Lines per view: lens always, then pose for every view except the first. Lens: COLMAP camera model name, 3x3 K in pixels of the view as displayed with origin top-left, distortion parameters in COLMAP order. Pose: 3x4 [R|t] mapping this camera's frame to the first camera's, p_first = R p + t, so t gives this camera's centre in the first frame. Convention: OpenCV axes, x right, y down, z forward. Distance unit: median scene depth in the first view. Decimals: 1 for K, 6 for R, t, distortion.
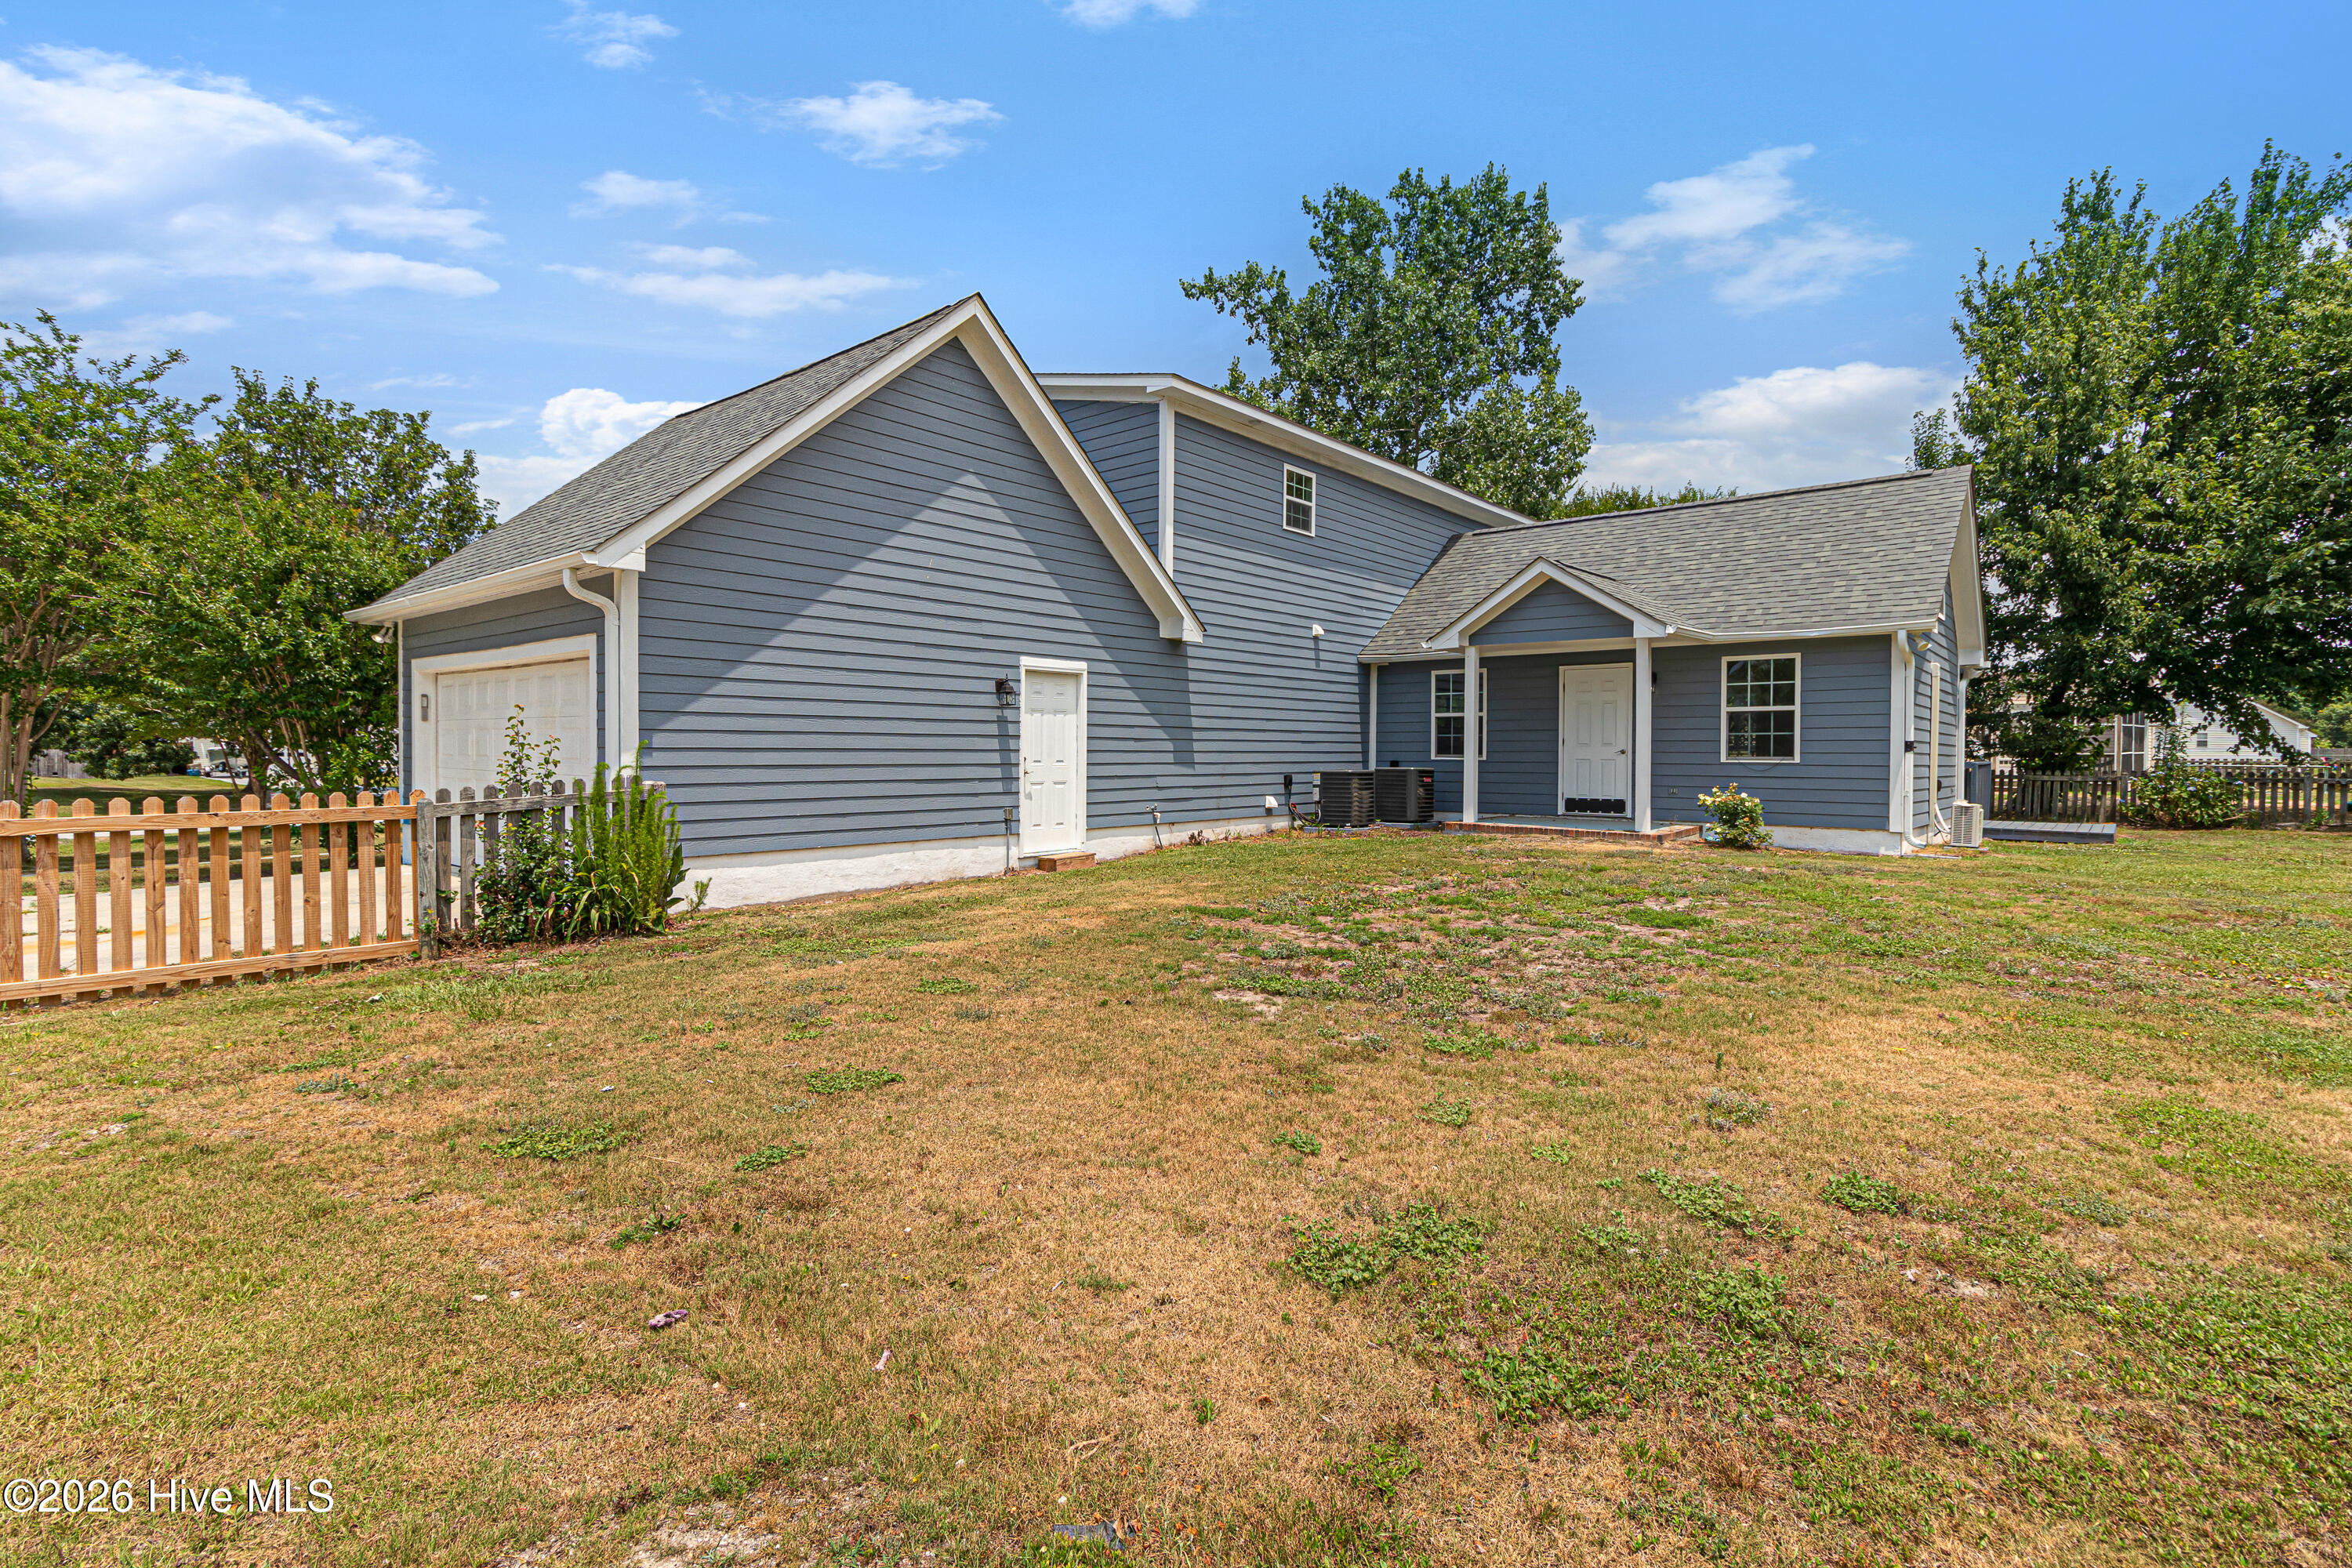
lens RADIAL K [[1124.6, 0, 1215.1], [0, 1124.6, 769.2], [0, 0, 1]] dist [0.009353, -0.000669]
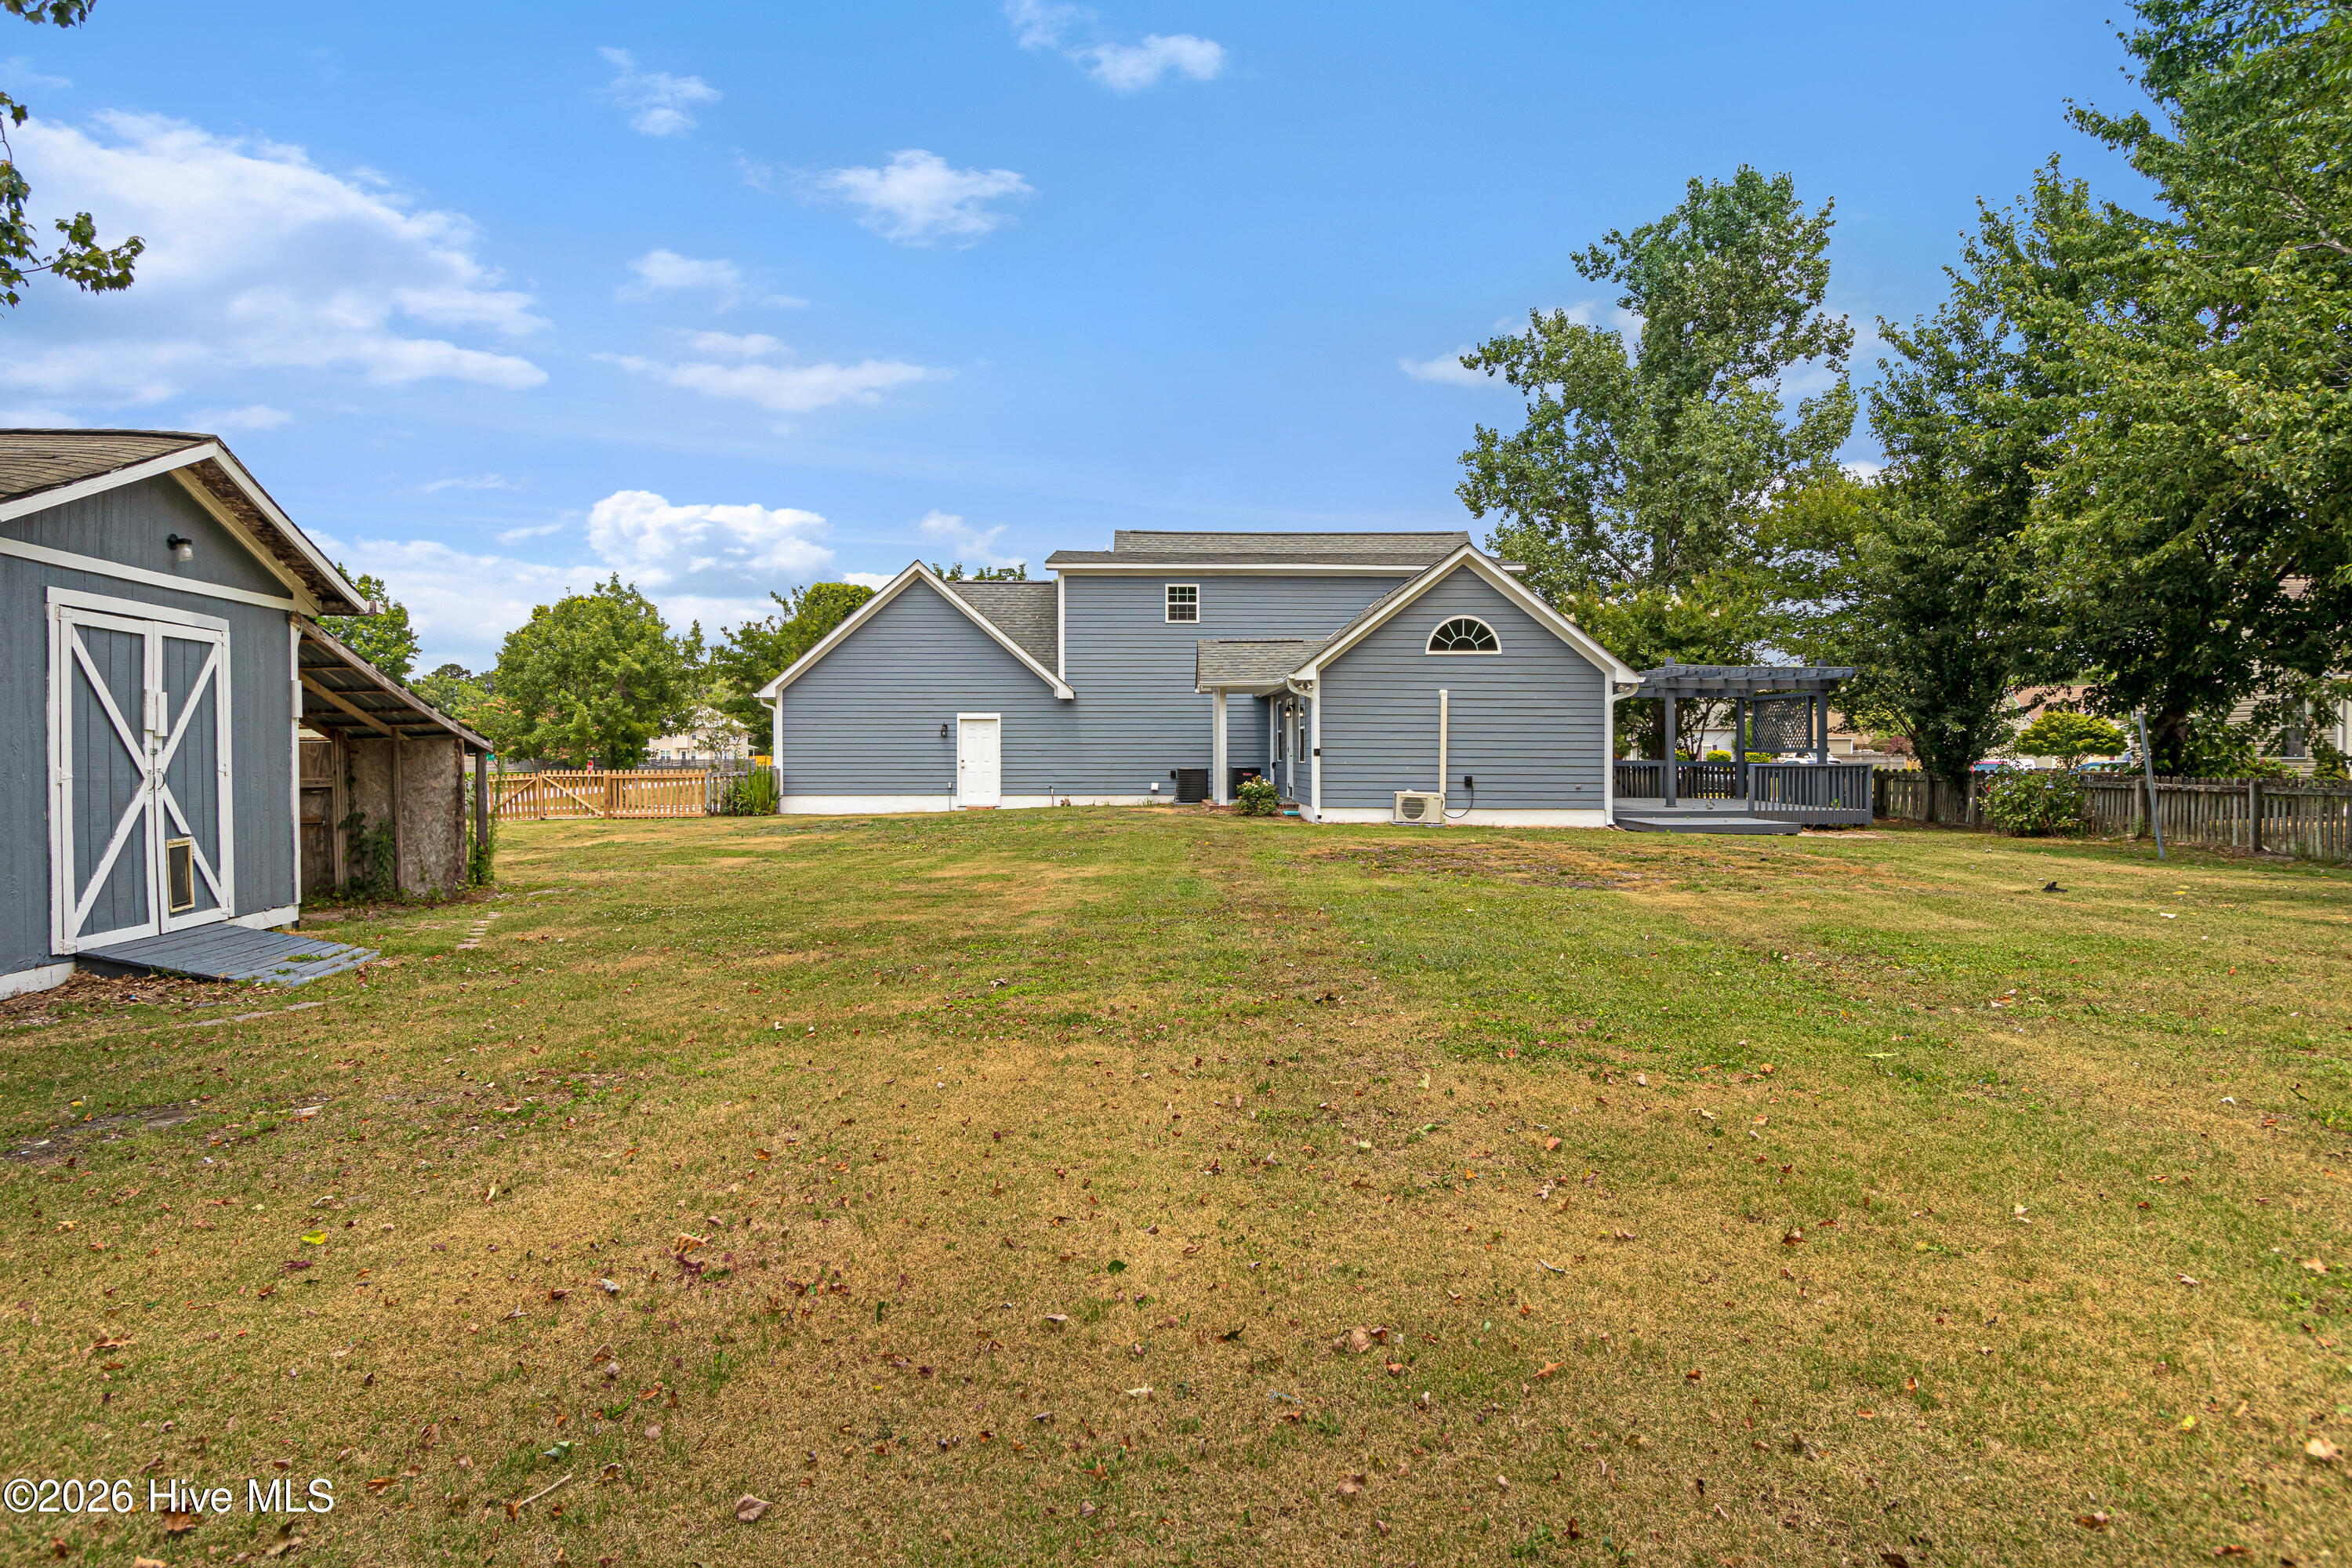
lens RADIAL K [[1357.2, 0, 1177.3], [0, 1357.2, 780.4], [0, 0, 1]] dist [0.003173, -0.000425]
pose [[0.655535, 0.010226, -0.755096, 1.792632], [-0.008946, 0.999943, 0.005775, 0.008984], [0.755112, 0.002969, 0.655589, -0.343275]]
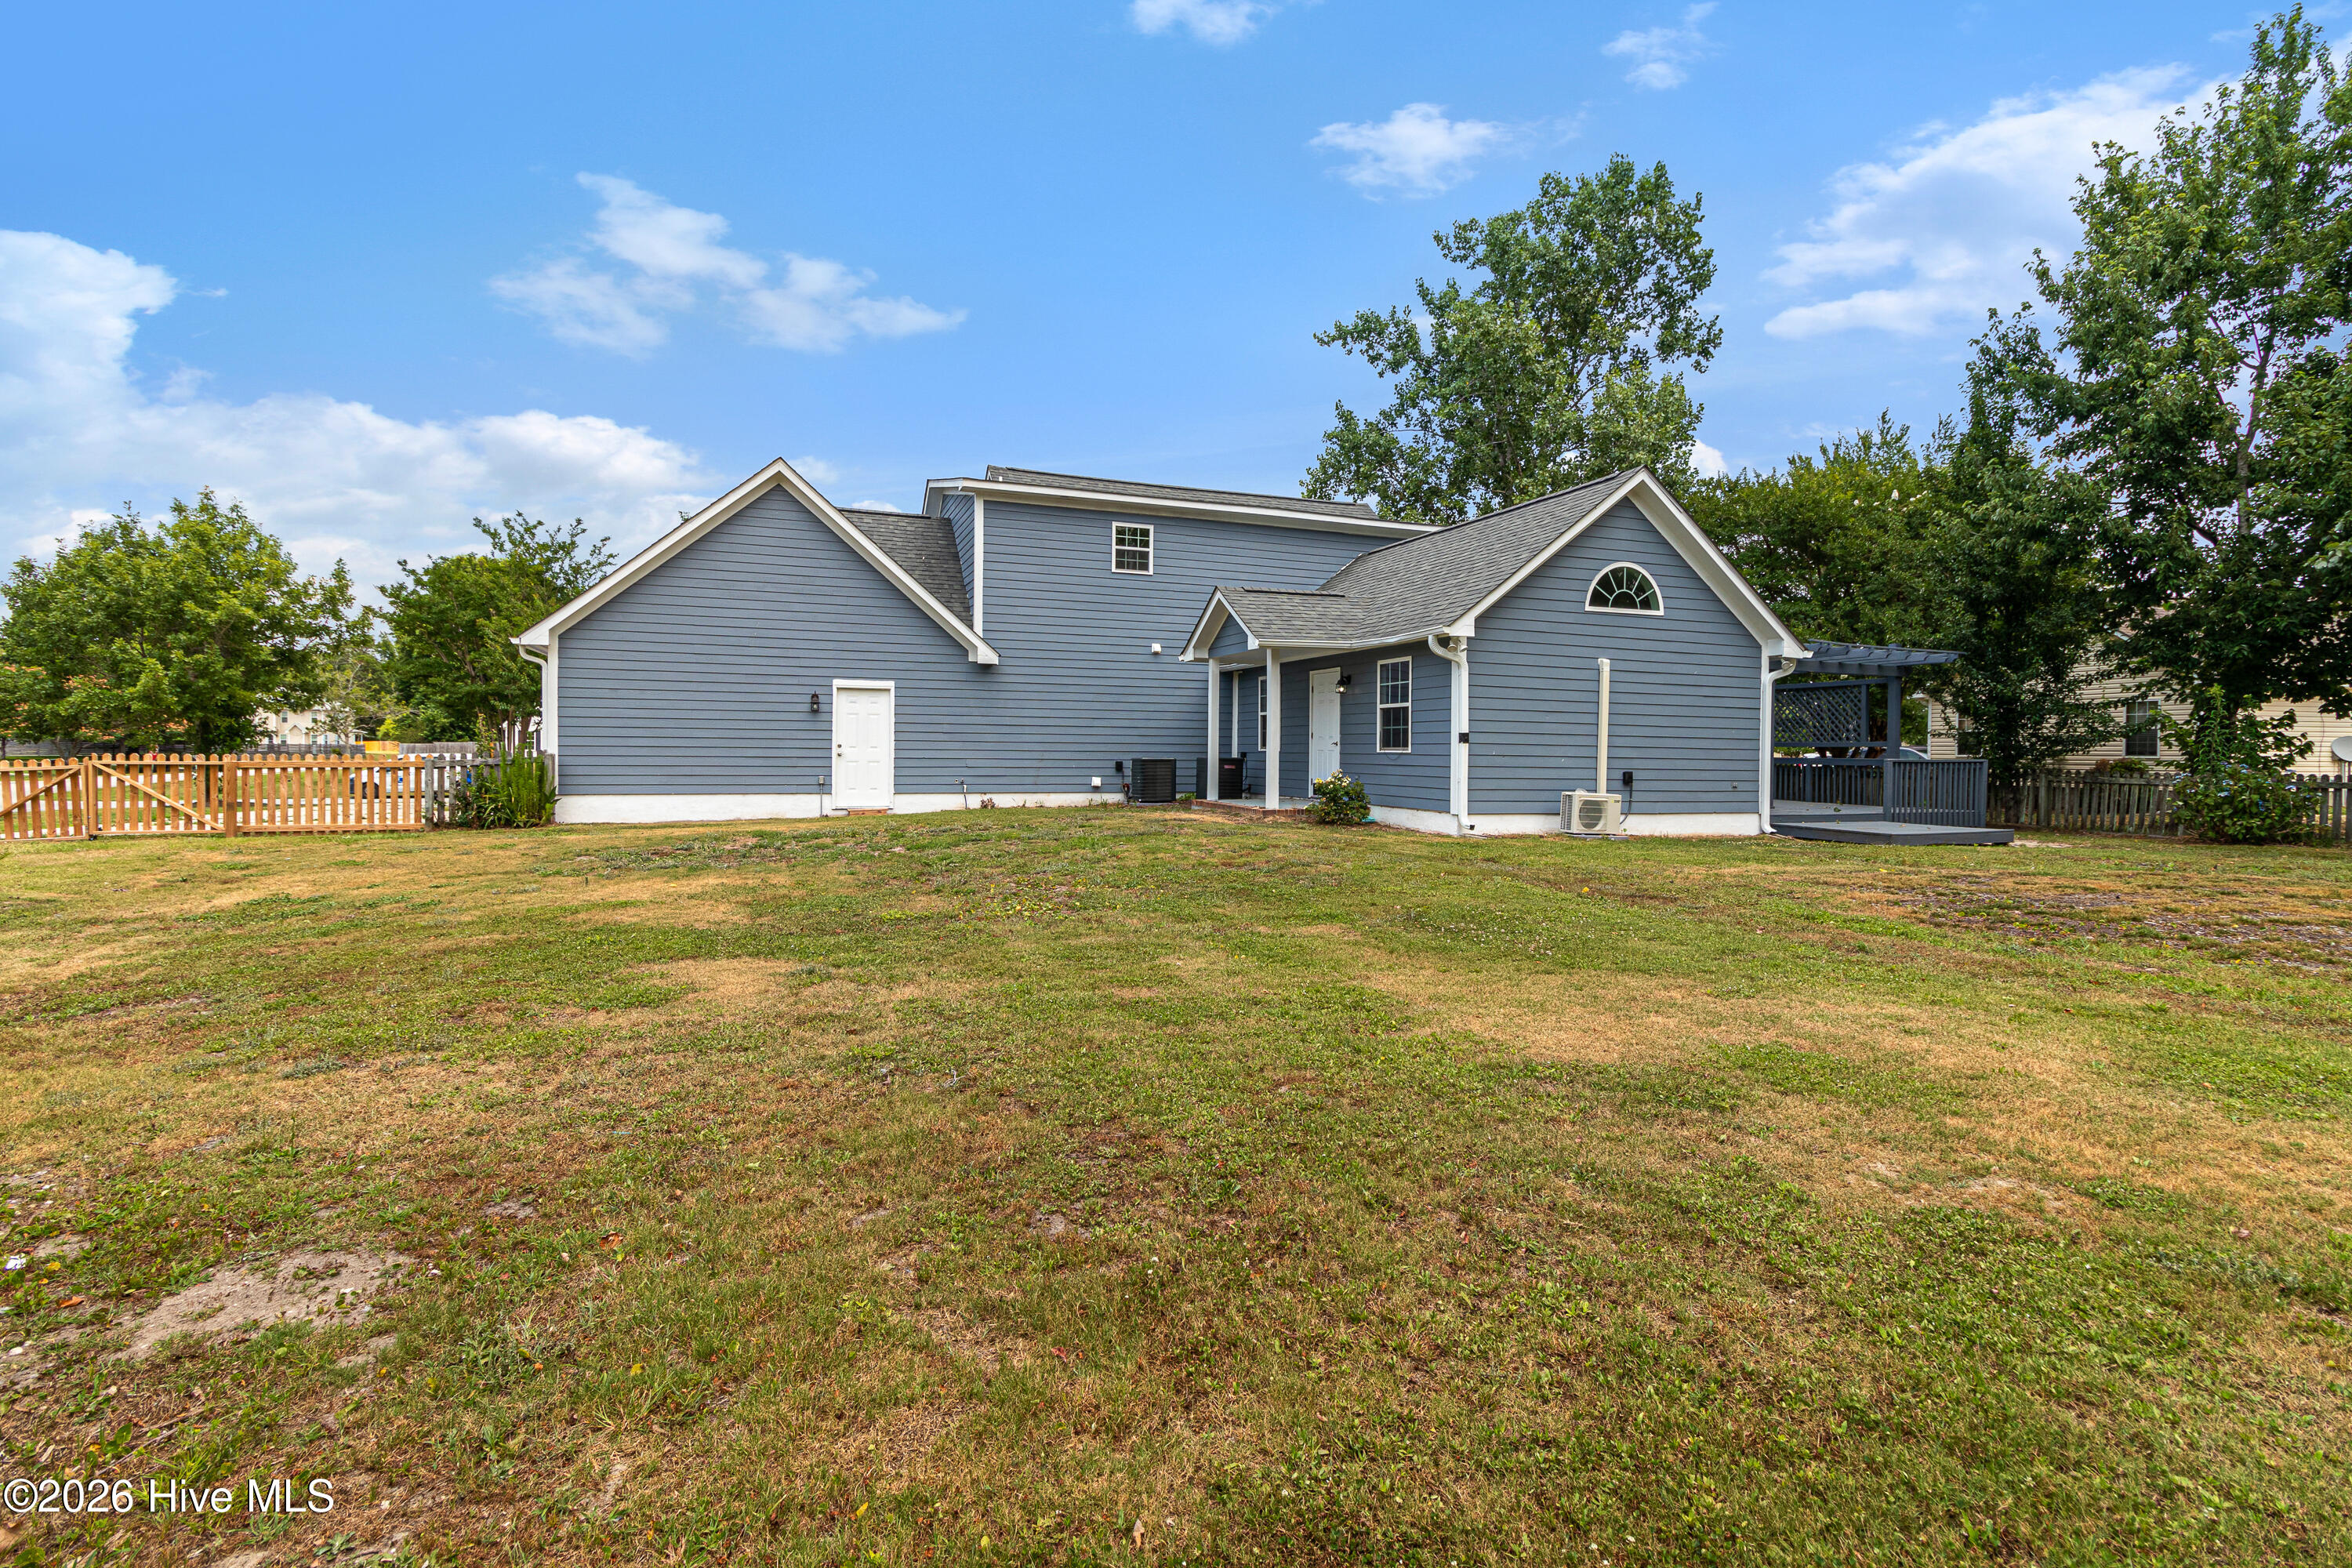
lens RADIAL K [[1124.6, 0, 1191.0], [0, 1124.6, 771.4], [0, 0, 1]] dist [0.009353, -0.000669]
pose [[0.871052, 0.014302, -0.490983, 0.879902], [-0.015345, 0.999880, 0.001903, 0.014513], [0.490951, 0.005877, 0.871167, -0.098356]]
